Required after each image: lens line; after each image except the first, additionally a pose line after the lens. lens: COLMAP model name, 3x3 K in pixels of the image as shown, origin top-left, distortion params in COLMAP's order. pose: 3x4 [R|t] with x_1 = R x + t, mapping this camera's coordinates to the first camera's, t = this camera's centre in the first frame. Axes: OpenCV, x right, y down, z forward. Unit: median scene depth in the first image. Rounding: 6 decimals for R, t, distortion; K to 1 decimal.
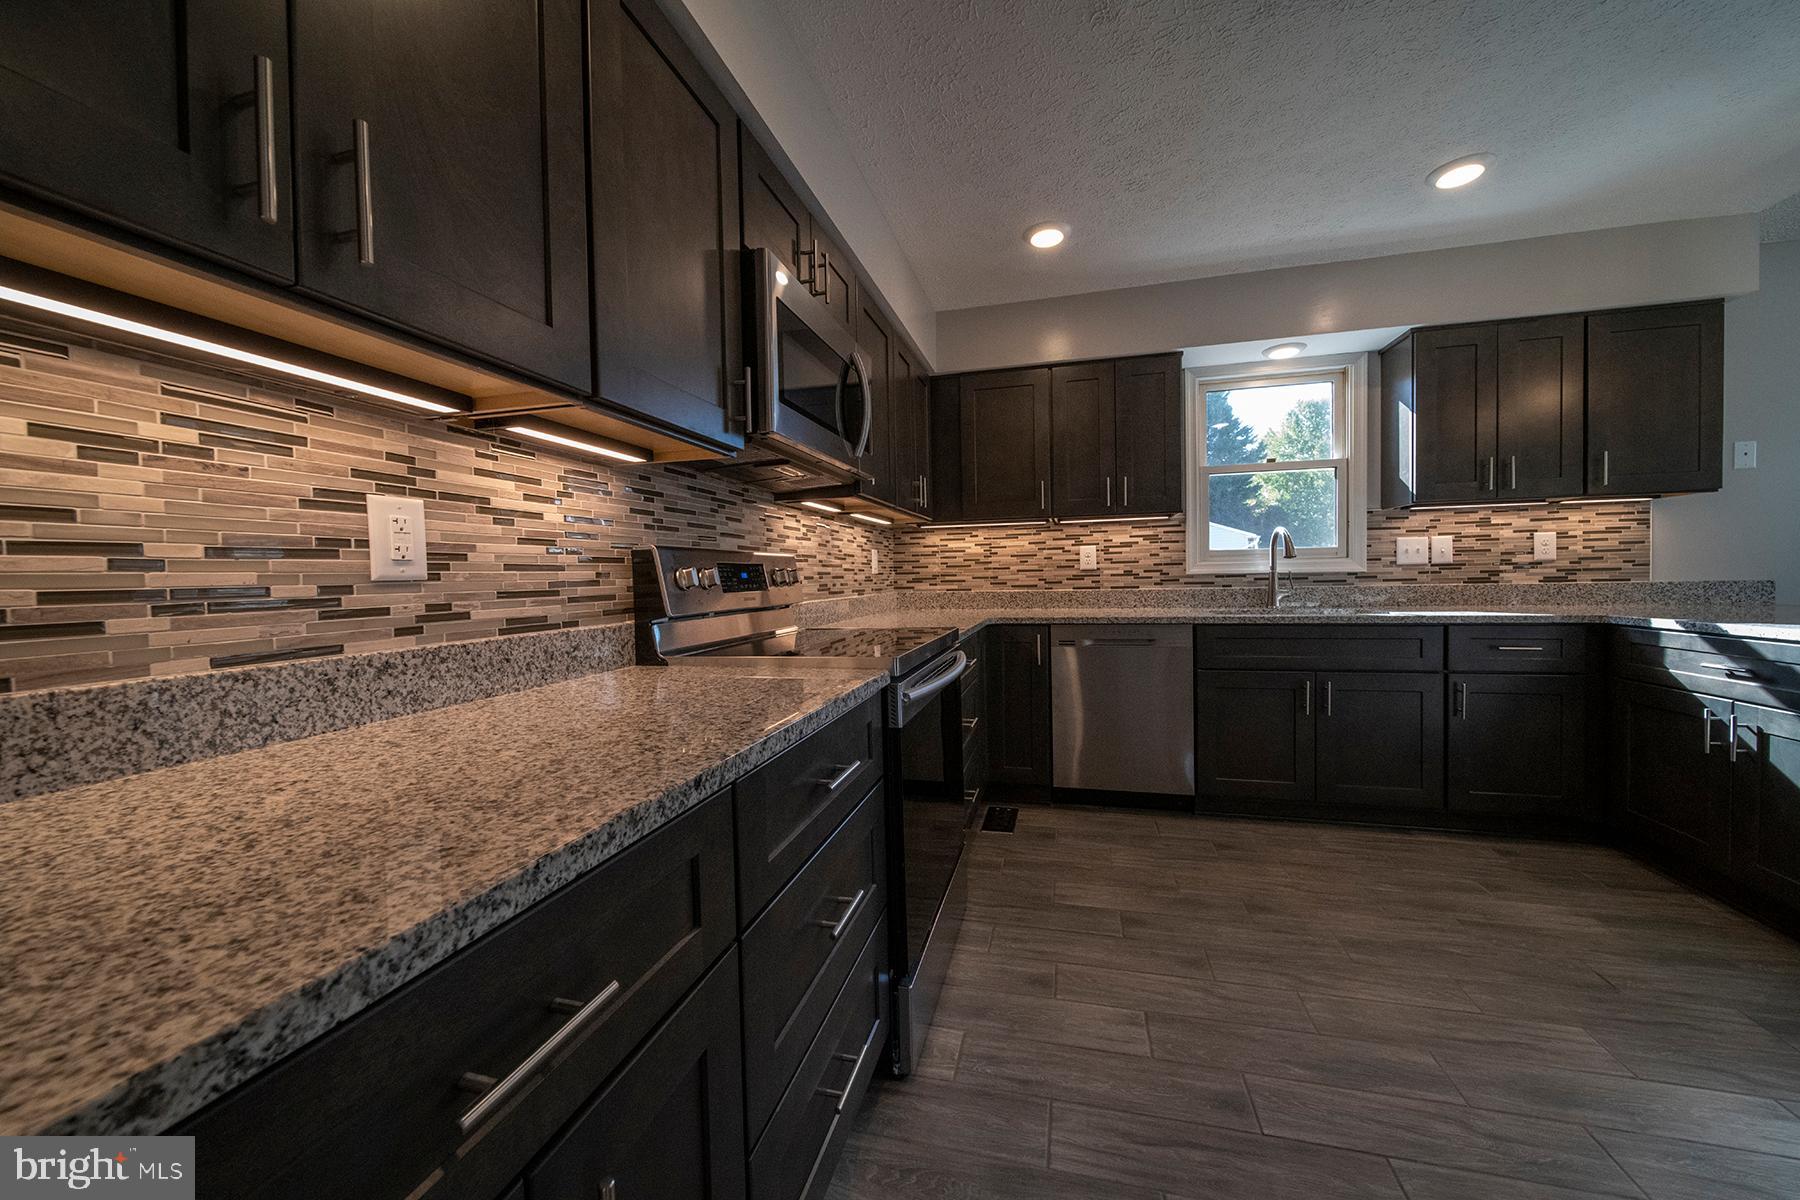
lens RADIAL K [[633.3, 0, 904.4], [0, 633.3, 592.7], [0, 0, 1]] dist [-0.001602, -0.001731]
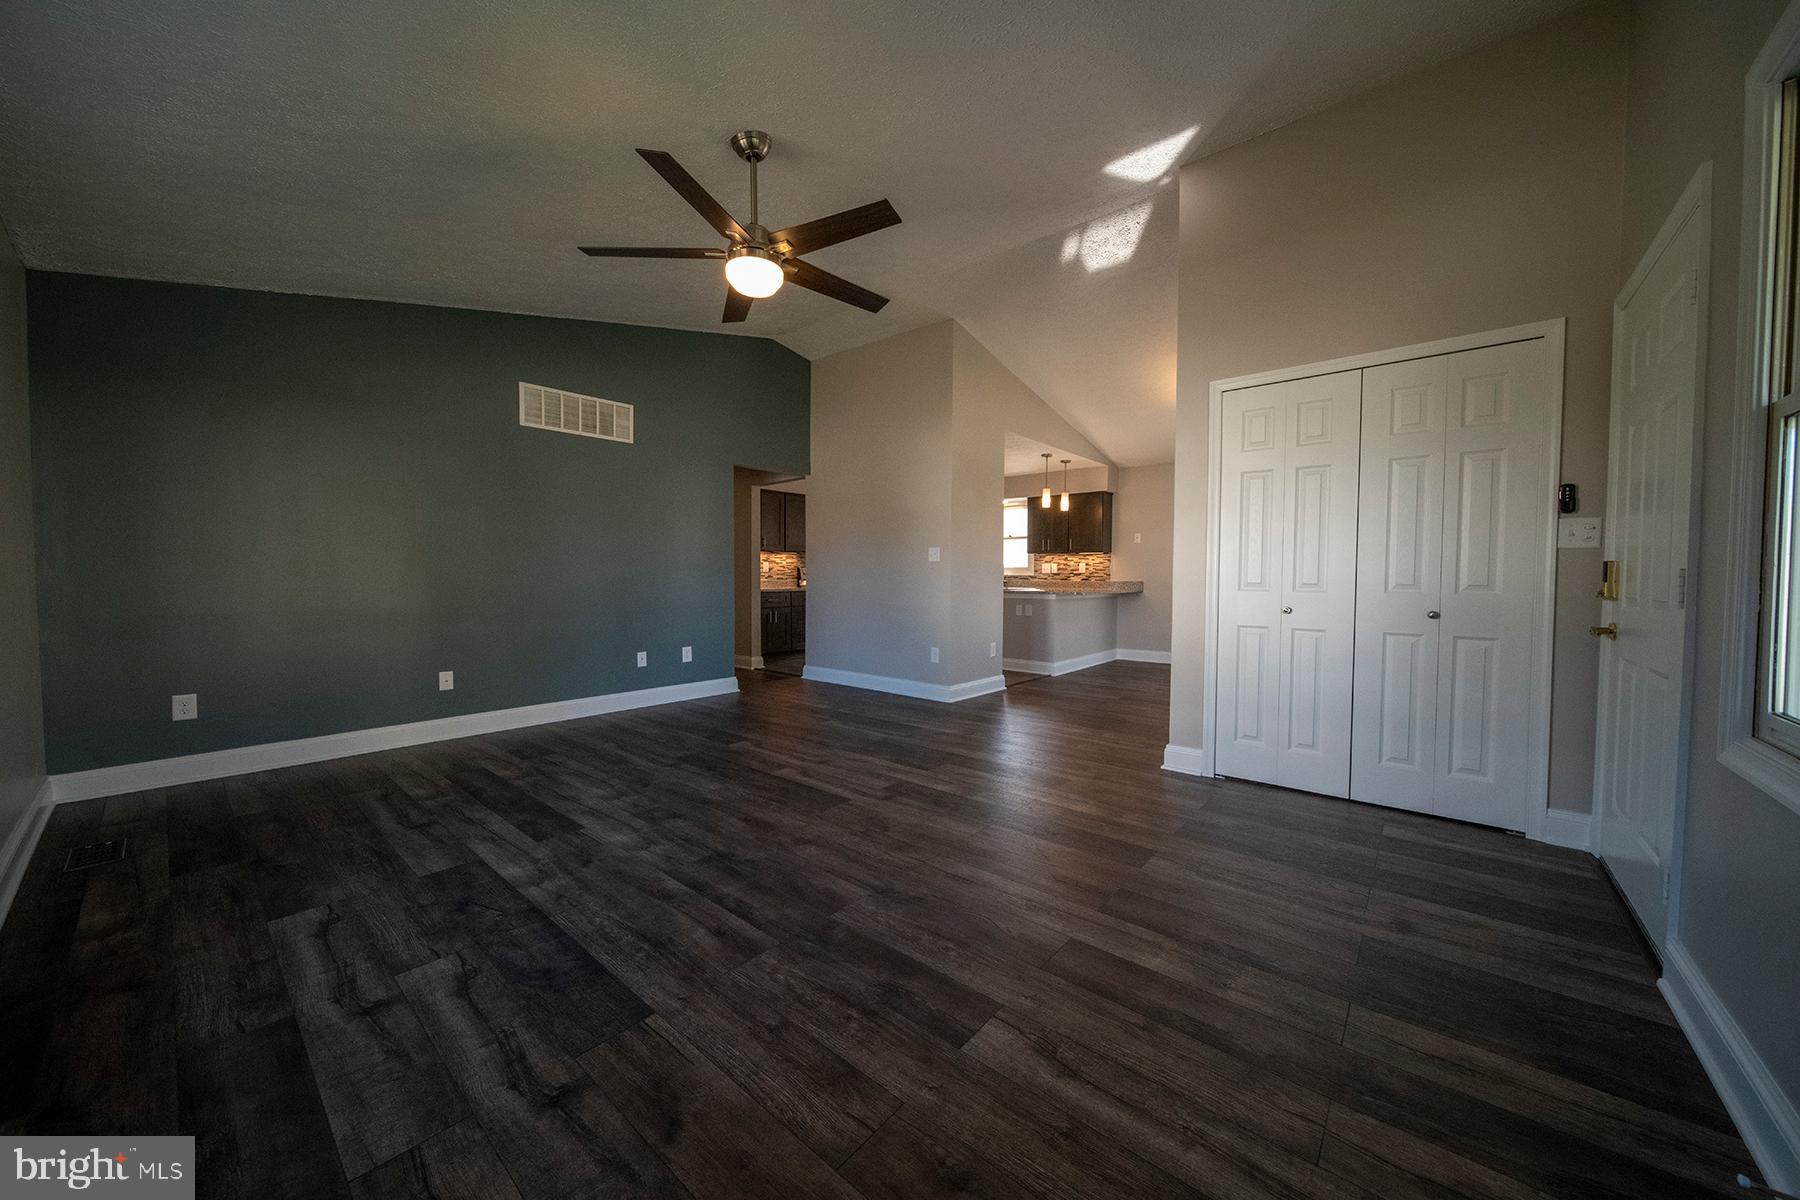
lens RADIAL K [[633.3, 0, 900.6], [0, 633.3, 598.9], [0, 0, 1]] dist [-0.001602, -0.001731]
pose [[0.898959, 0.040128, -0.436190, 1.527292], [-0.033887, 0.999182, 0.022083, 0.031314], [0.436719, -0.005070, 0.899584, -1.967823]]
